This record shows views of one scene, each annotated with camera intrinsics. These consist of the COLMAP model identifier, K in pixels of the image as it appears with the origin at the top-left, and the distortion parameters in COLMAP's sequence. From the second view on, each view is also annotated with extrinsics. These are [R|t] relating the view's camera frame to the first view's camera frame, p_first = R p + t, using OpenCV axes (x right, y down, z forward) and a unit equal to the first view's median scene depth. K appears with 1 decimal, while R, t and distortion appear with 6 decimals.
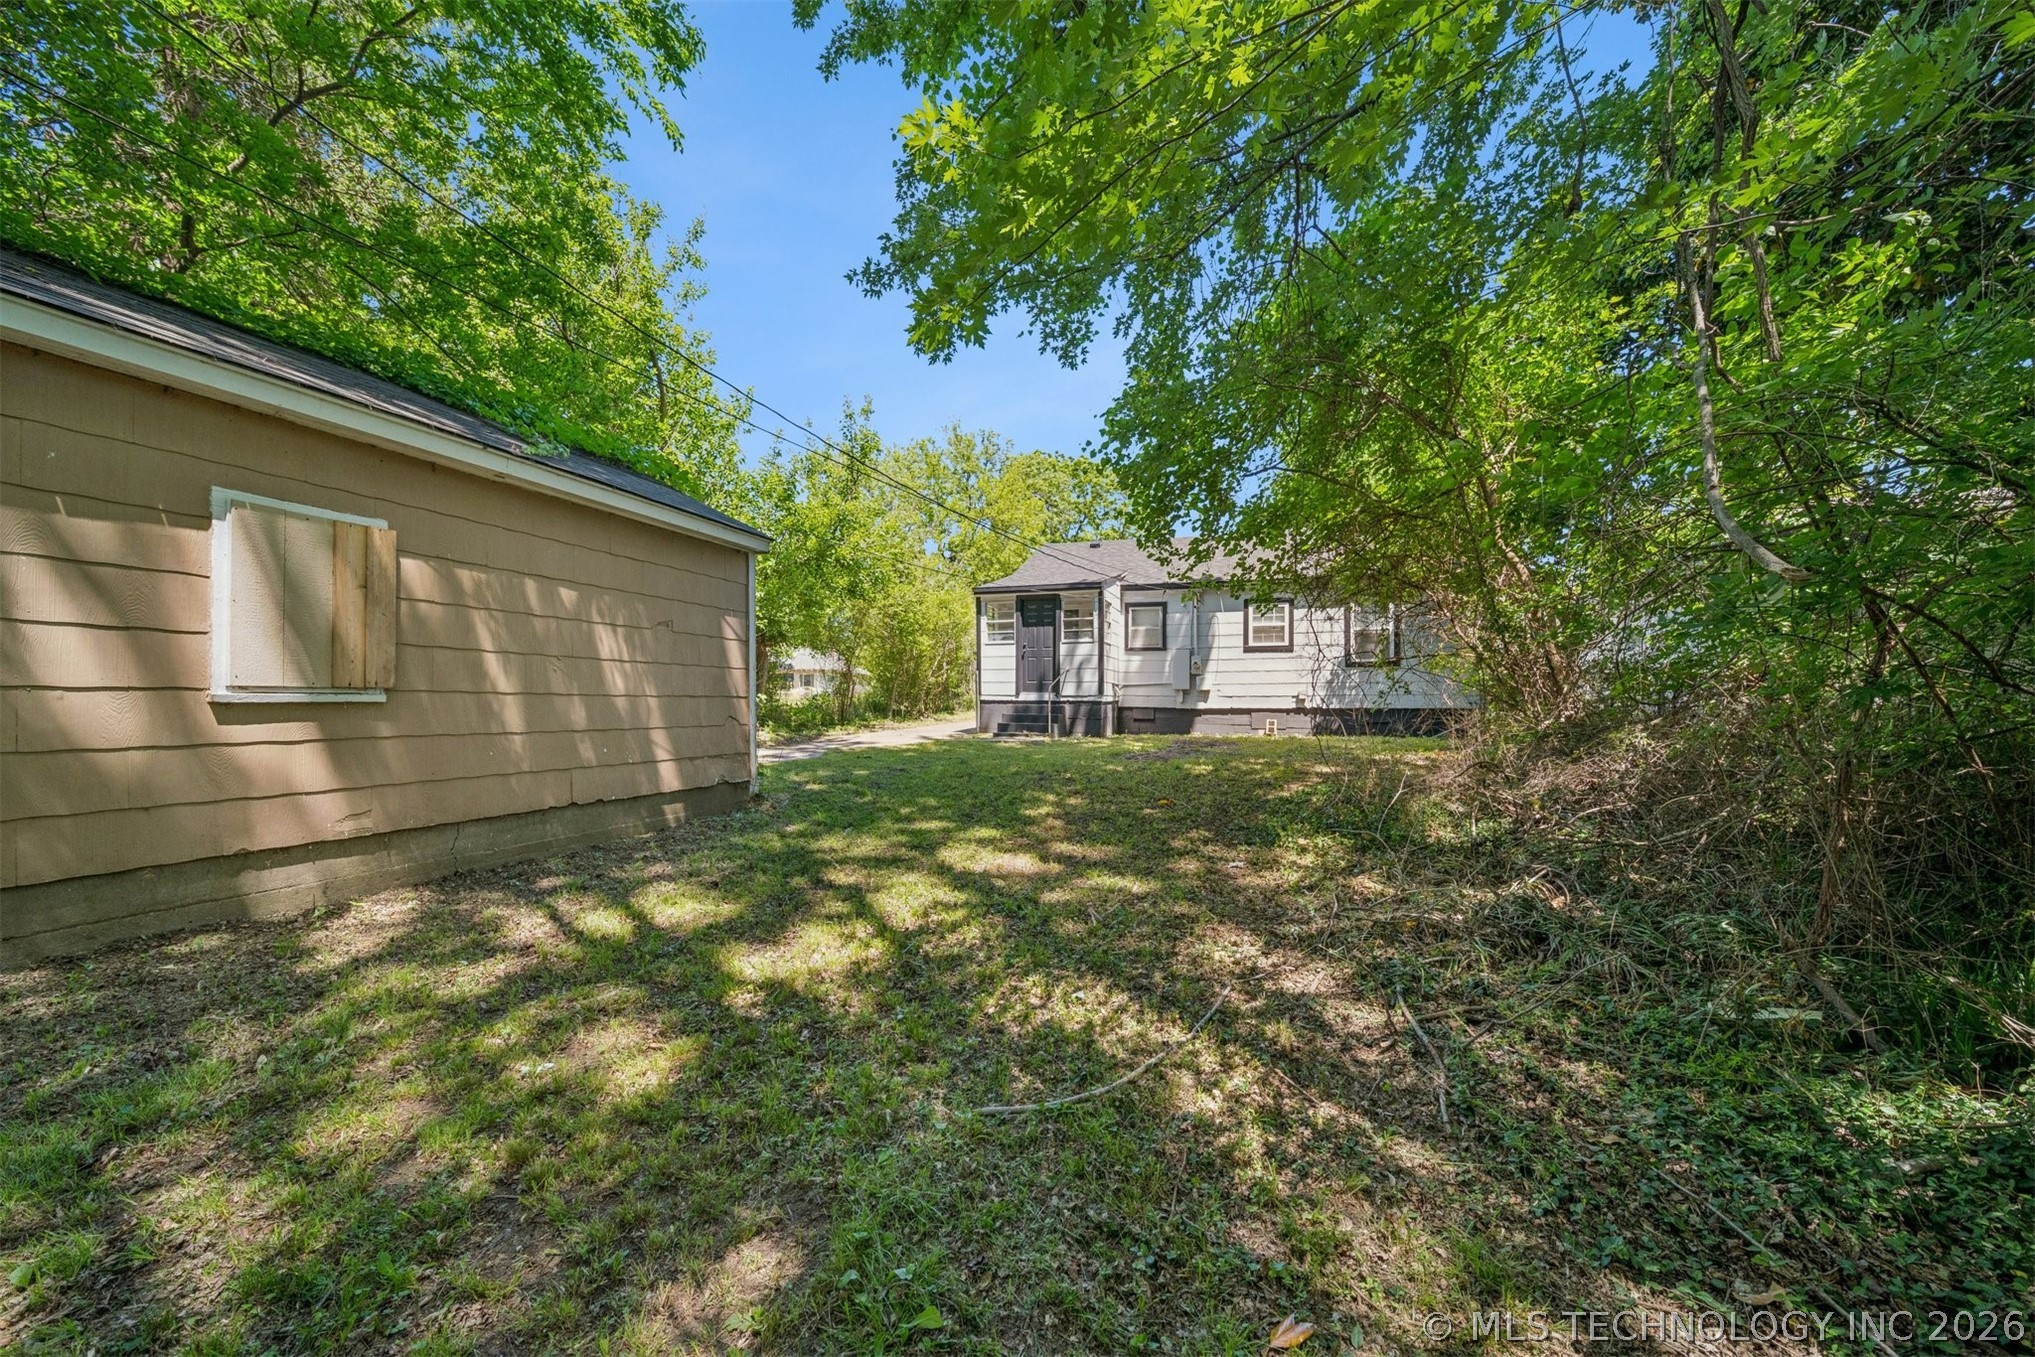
lens RADIAL K [[766.3, 0, 1024.2], [0, 766.3, 681.5], [0, 0, 1]] dist [-0.007658, -0.000148]
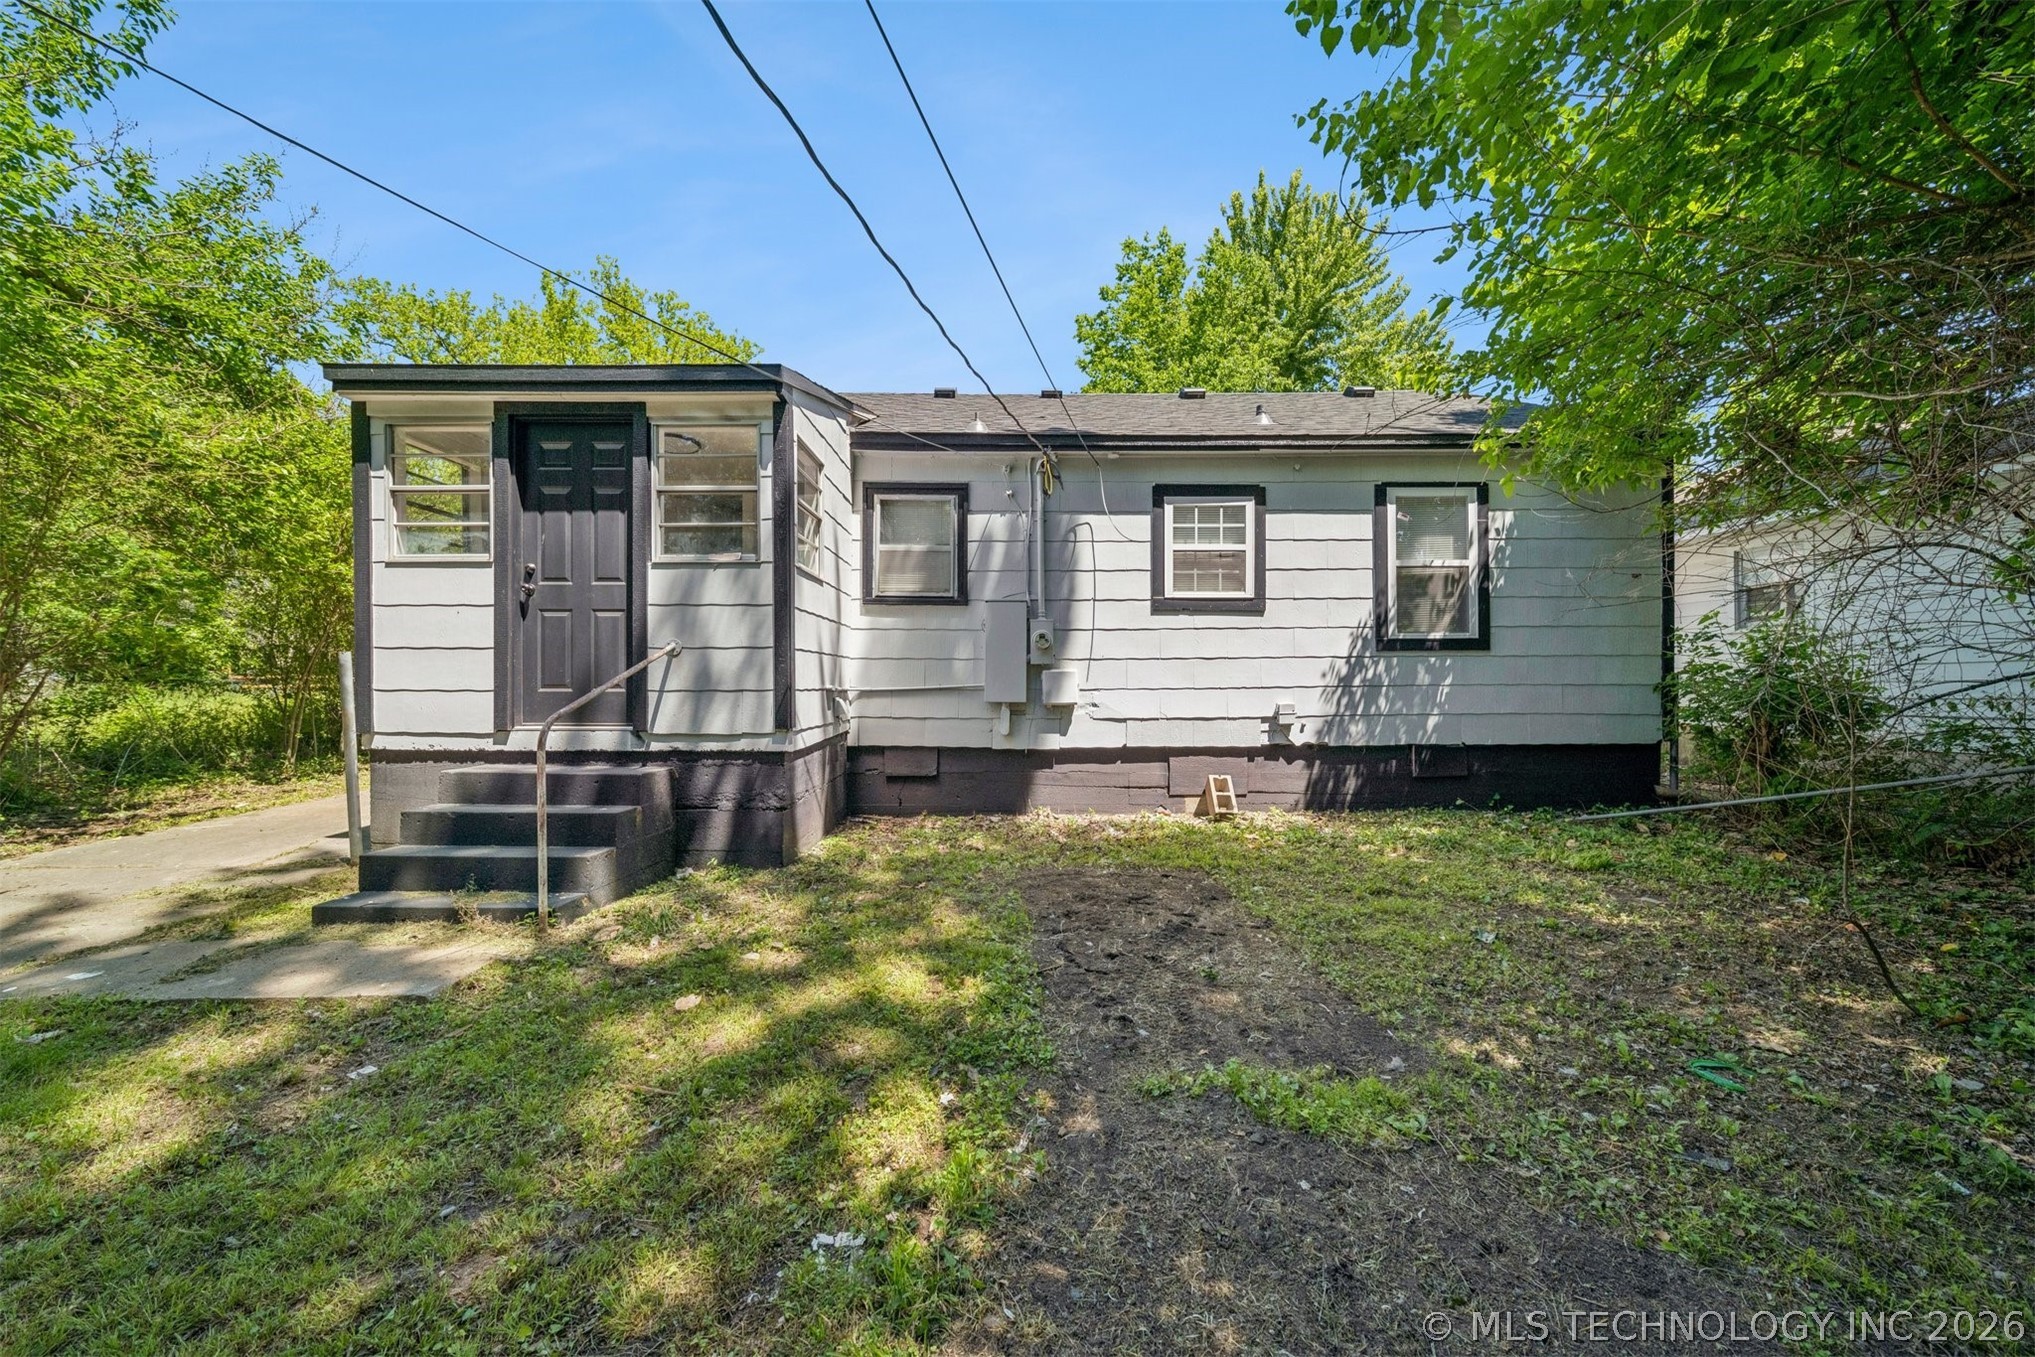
lens RADIAL K [[766.3, 0, 1024.2], [0, 766.3, 681.5], [0, 0, 1]] dist [-0.007658, -0.000148]
pose [[0.949260, -0.003579, 0.314473, 0.090951], [-0.004365, 0.999689, 0.024552, -0.010766], [-0.314463, -0.024679, 0.948949, 0.634881]]
